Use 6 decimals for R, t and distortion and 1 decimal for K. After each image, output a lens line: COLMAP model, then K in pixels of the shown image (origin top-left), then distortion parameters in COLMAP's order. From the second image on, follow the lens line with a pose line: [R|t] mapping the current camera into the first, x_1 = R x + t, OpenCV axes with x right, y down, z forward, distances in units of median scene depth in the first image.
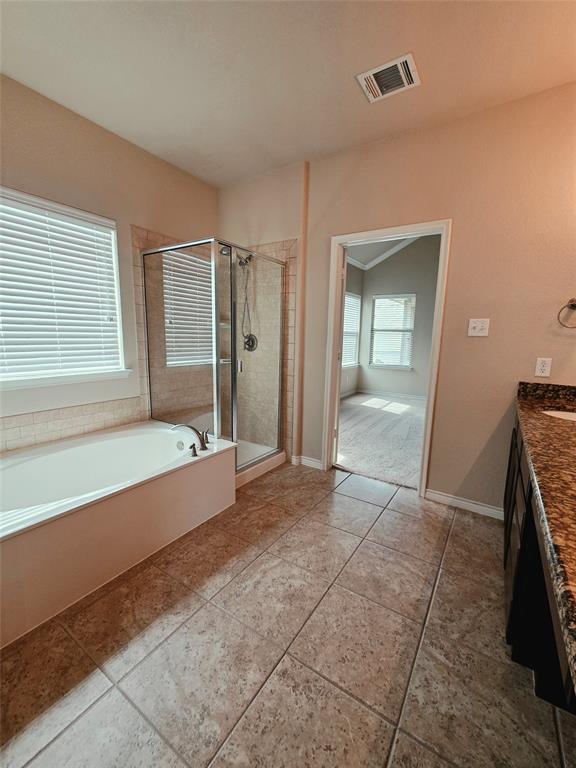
lens RADIAL K [[322.6, 0, 289.4], [0, 322.6, 385.7], [0, 0, 1]] dist [0.002009, 0.001542]
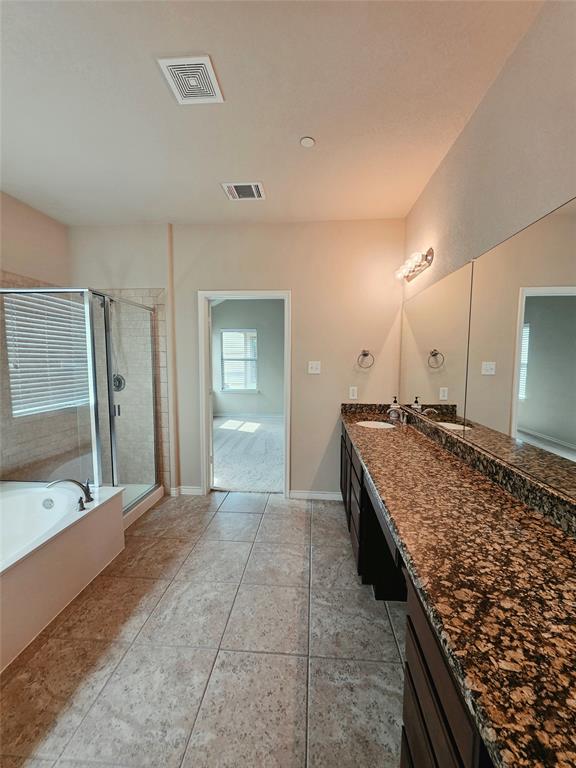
lens RADIAL K [[309.1, 0, 292.0], [0, 309.1, 385.9], [0, 0, 1]] dist [0.002819, 0.001596]
pose [[0.874723, -0.061140, 0.480752, -0.174120], [0.090687, 0.995137, -0.038446, -0.061704], [-0.476063, 0.077228, 0.876014, -0.150046]]
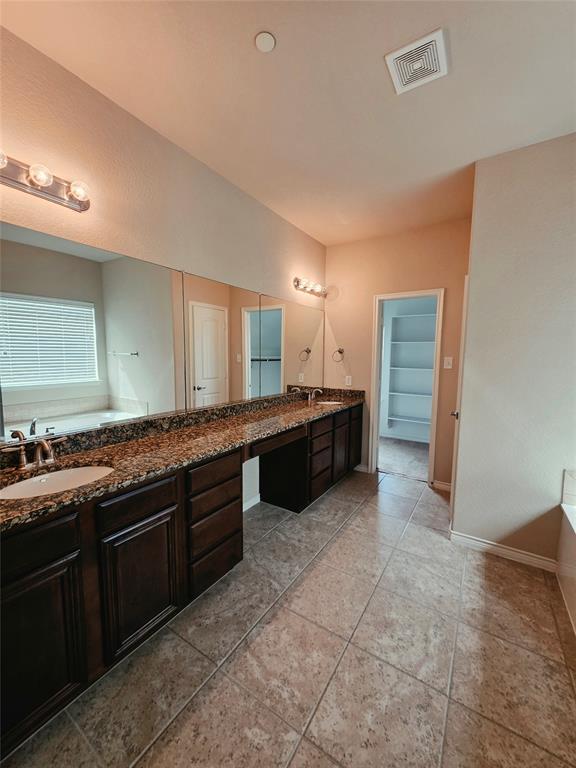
lens RADIAL K [[309.1, 0, 289.9], [0, 309.1, 384.1], [0, 0, 1]] dist [0.002819, 0.001596]
pose [[-0.999304, -0.035849, -0.010336, 0.283992], [-0.037298, 0.966621, 0.253482, -0.286718], [0.000904, 0.253691, -0.967285, 1.388995]]
